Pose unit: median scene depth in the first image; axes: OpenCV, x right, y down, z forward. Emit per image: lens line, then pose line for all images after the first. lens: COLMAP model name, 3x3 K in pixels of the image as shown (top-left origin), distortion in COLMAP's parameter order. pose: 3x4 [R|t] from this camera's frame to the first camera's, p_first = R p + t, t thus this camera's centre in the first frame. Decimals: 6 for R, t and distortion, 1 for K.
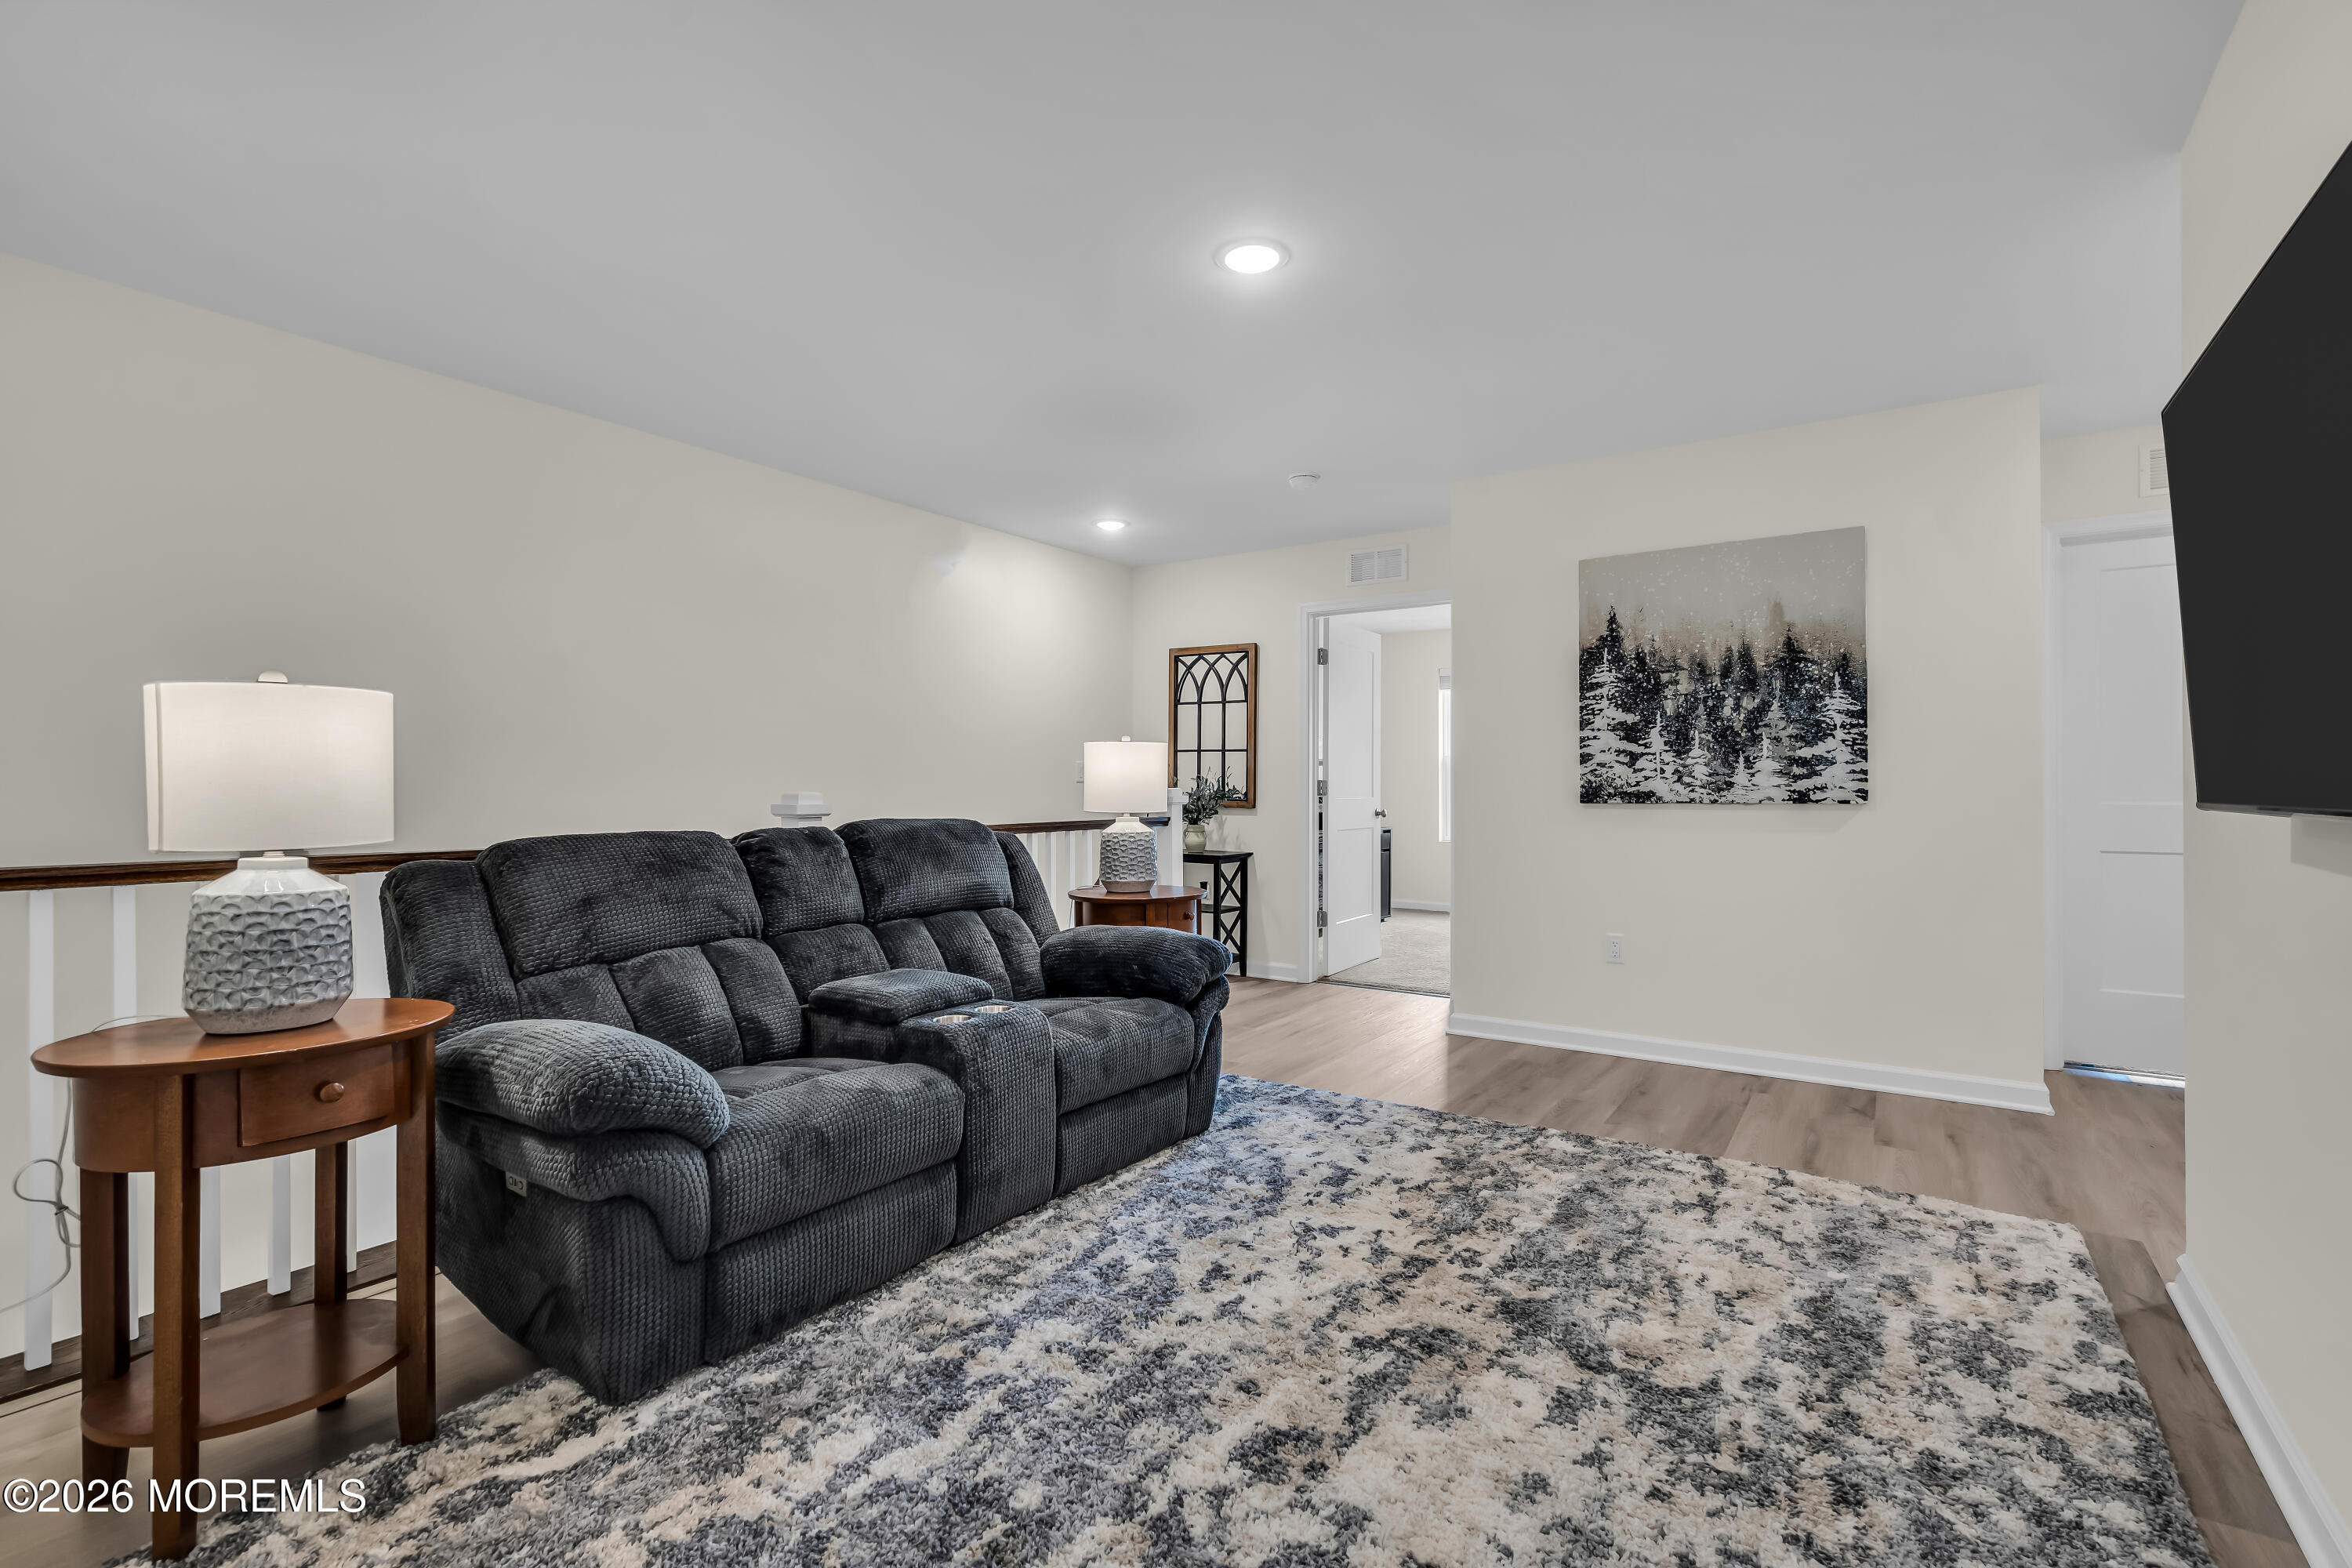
lens RADIAL K [[1073.8, 0, 1185.6], [0, 1073.8, 788.6], [0, 0, 1]] dist [-0.002325, 0.002828]
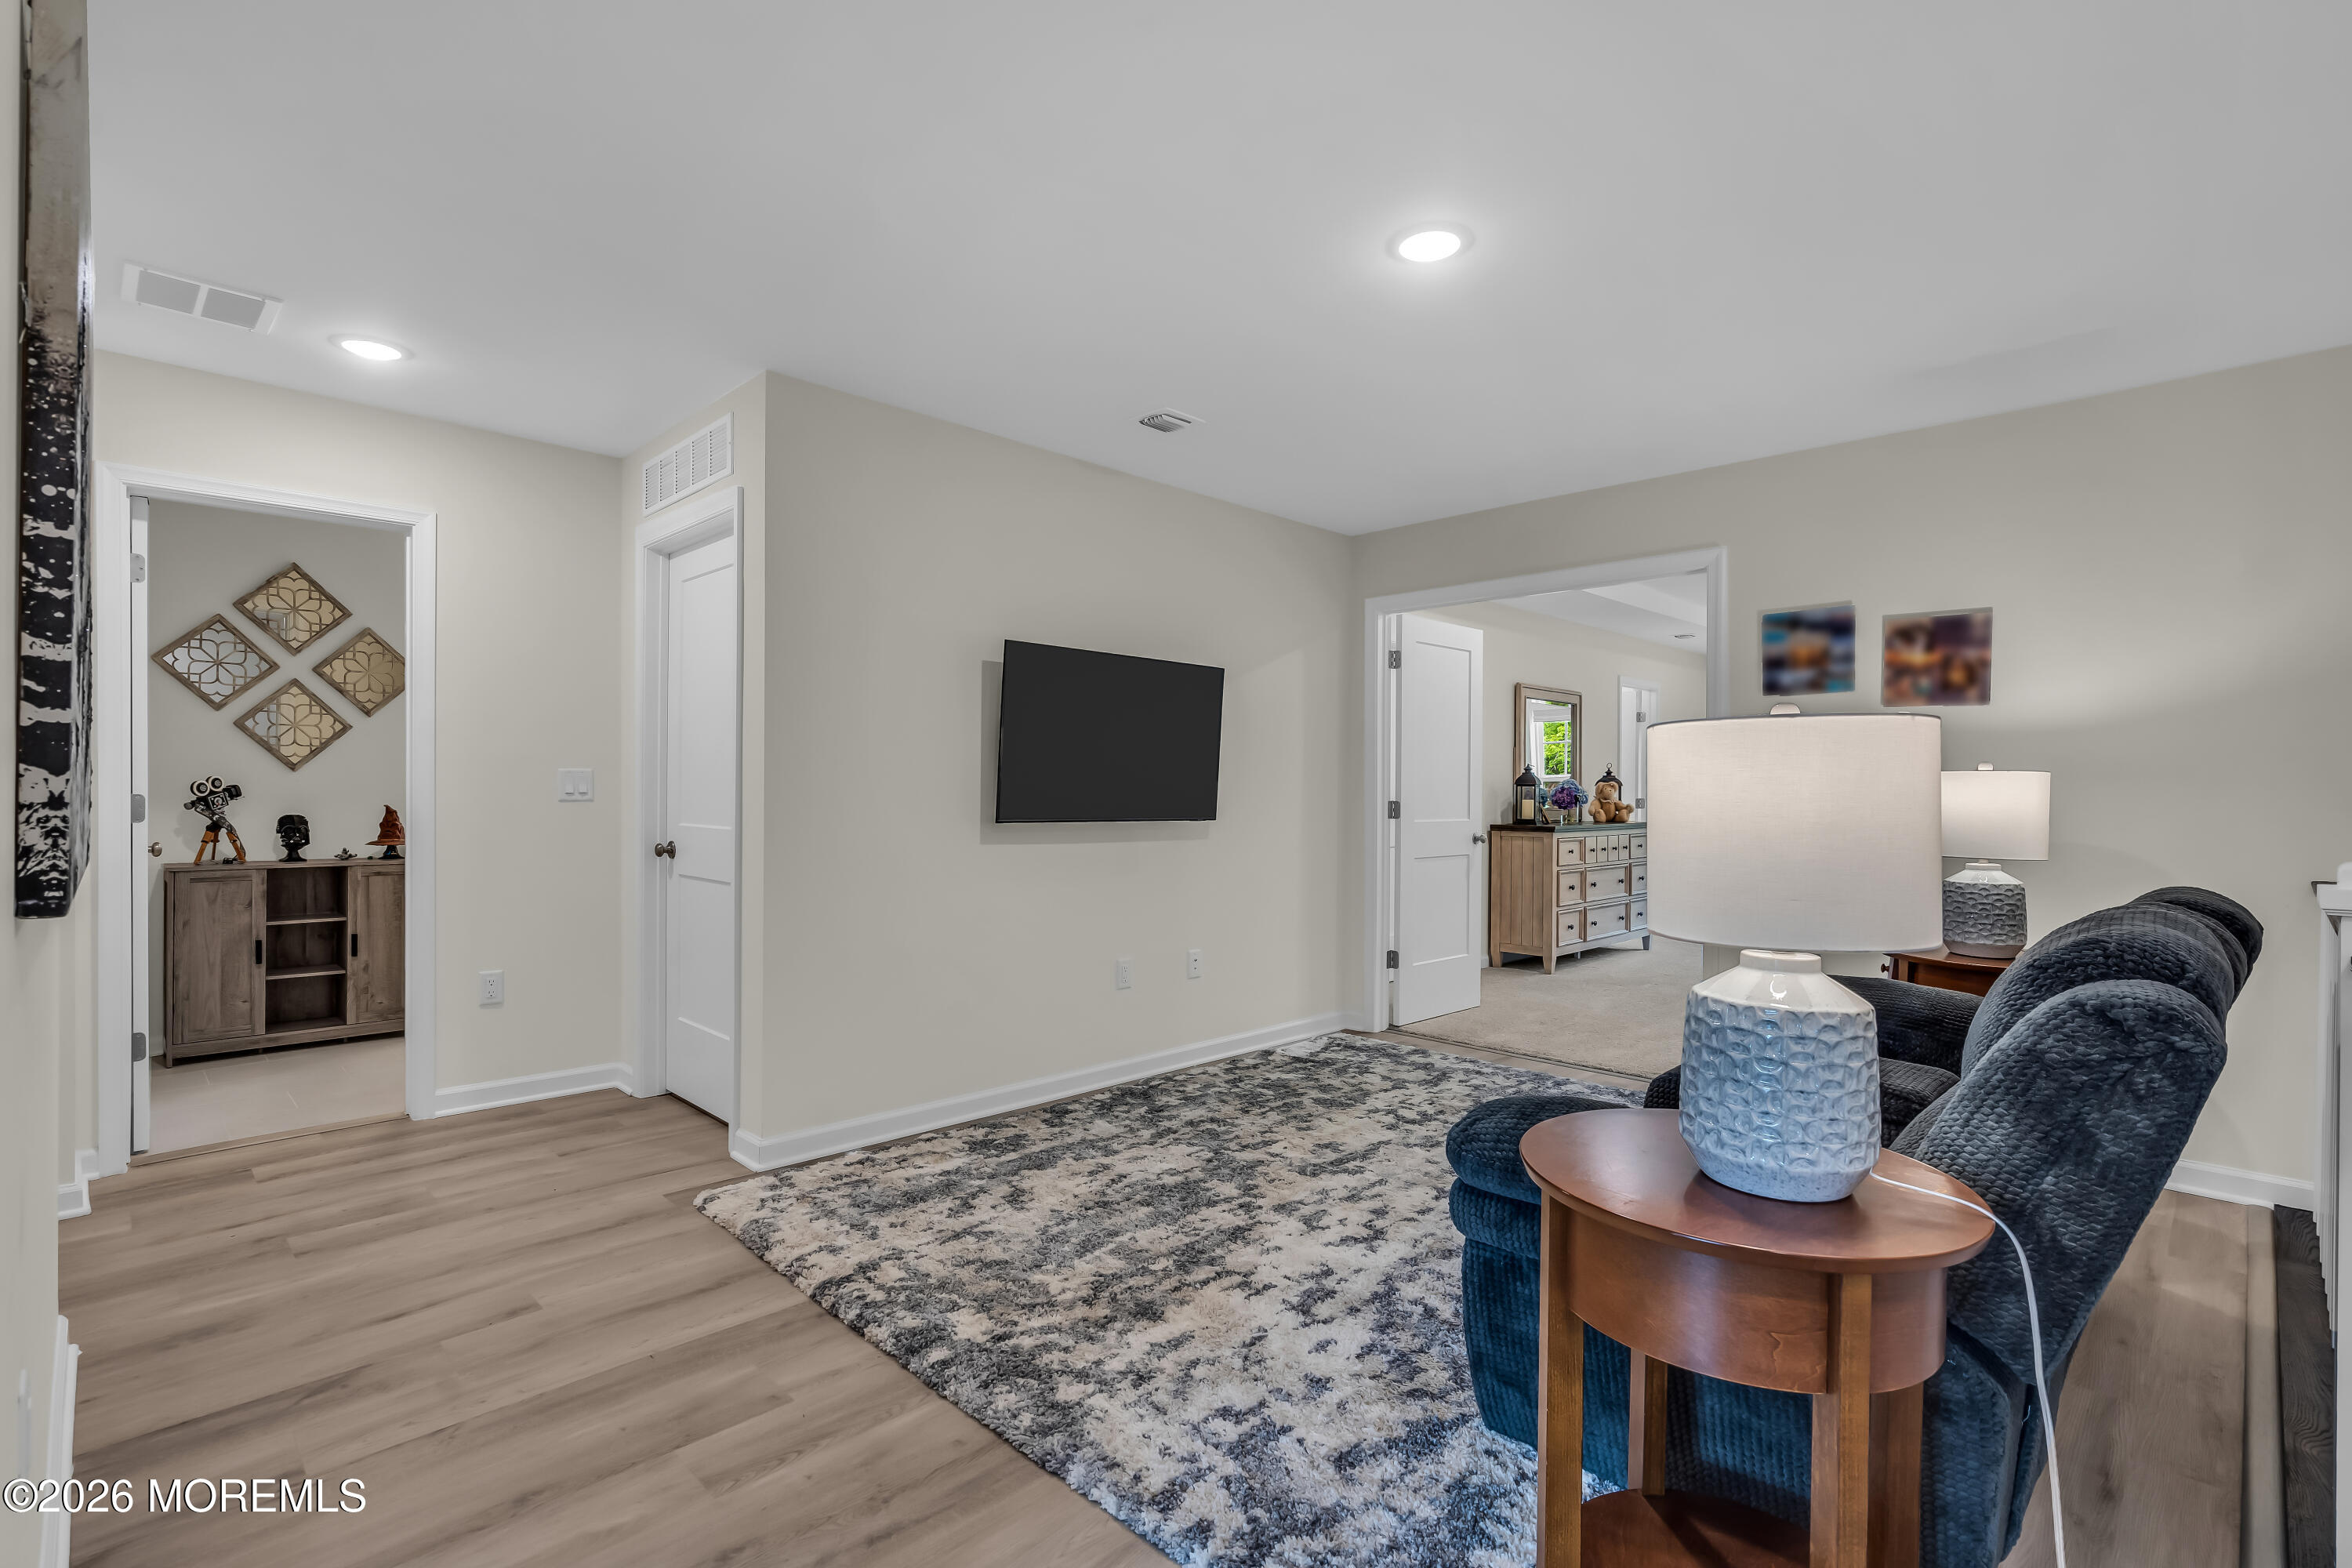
lens RADIAL K [[1073.8, 0, 1160.6], [0, 1073.8, 802.4], [0, 0, 1]] dist [-0.002325, 0.002828]
pose [[-0.977312, -0.008107, 0.211651, 0.097809], [-0.006601, 0.999948, 0.007822, -0.034026], [-0.211703, 0.006247, -0.977314, 2.164601]]
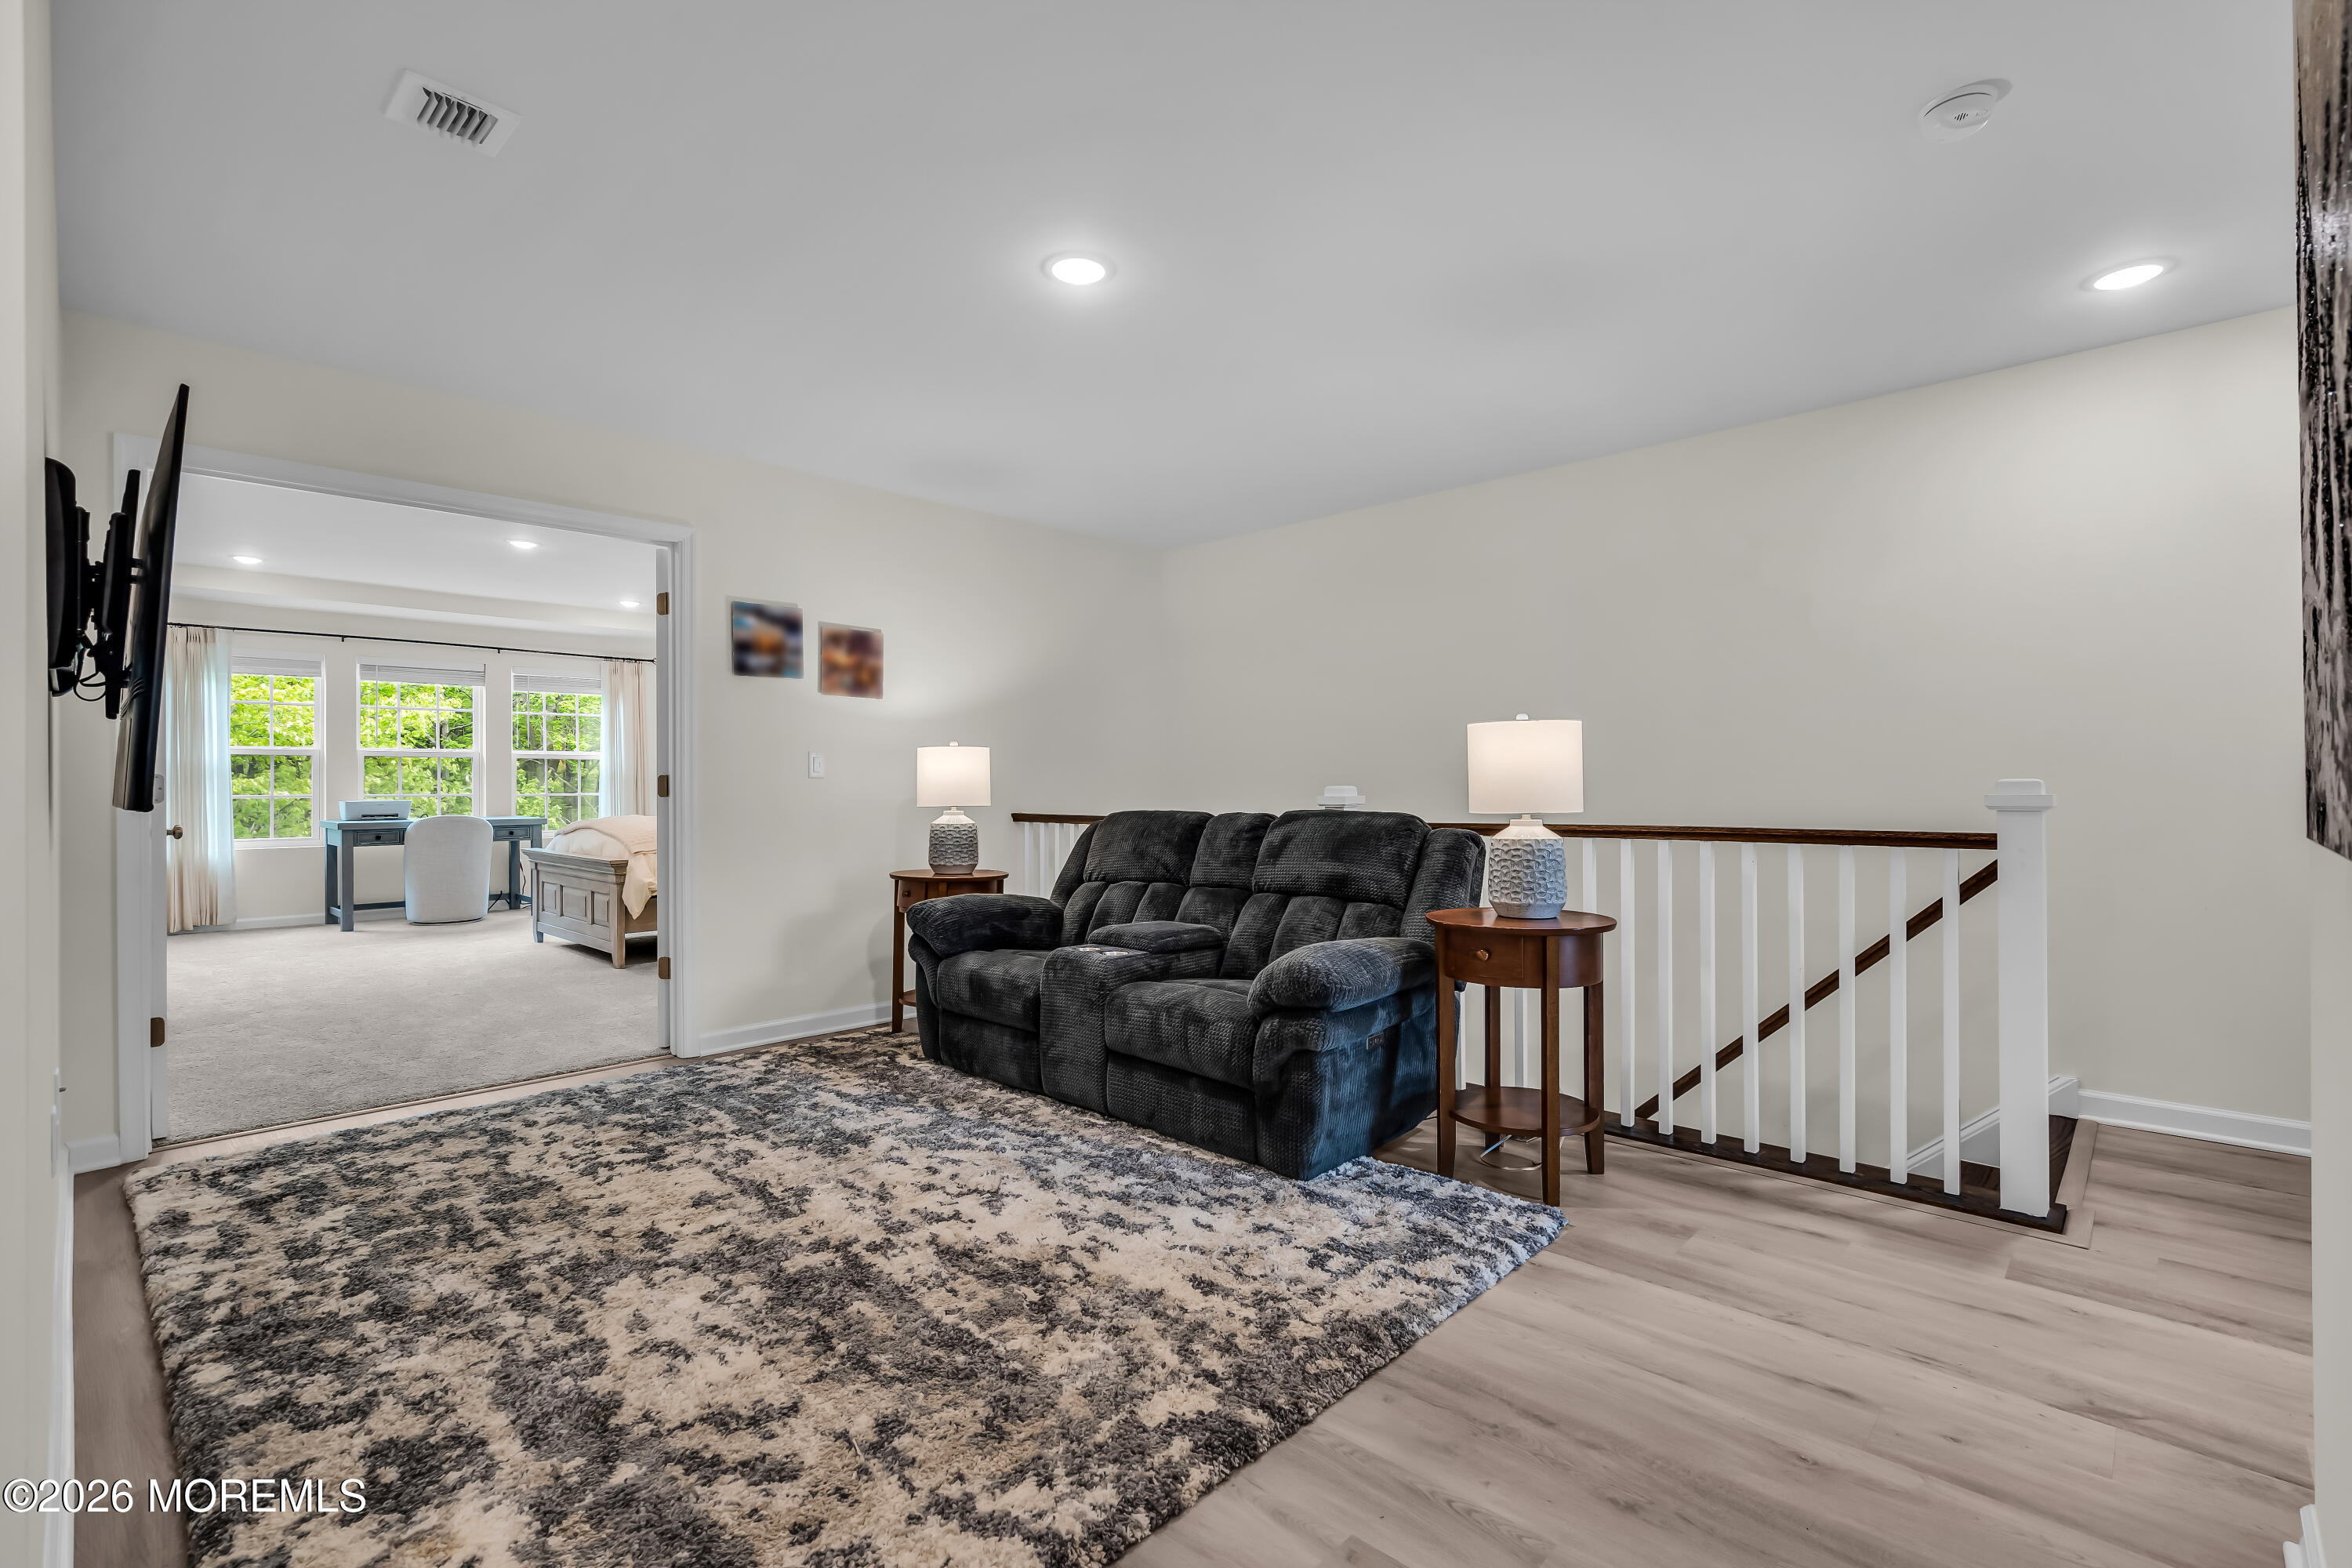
lens RADIAL K [[1073.8, 0, 1184.3], [0, 1073.8, 782.1], [0, 0, 1]] dist [-0.002325, 0.002828]
pose [[-0.177155, -0.001223, -0.984182, 1.187573], [0.005444, 0.999983, -0.002222, -0.001153], [0.984168, -0.005752, -0.177146, 1.428431]]
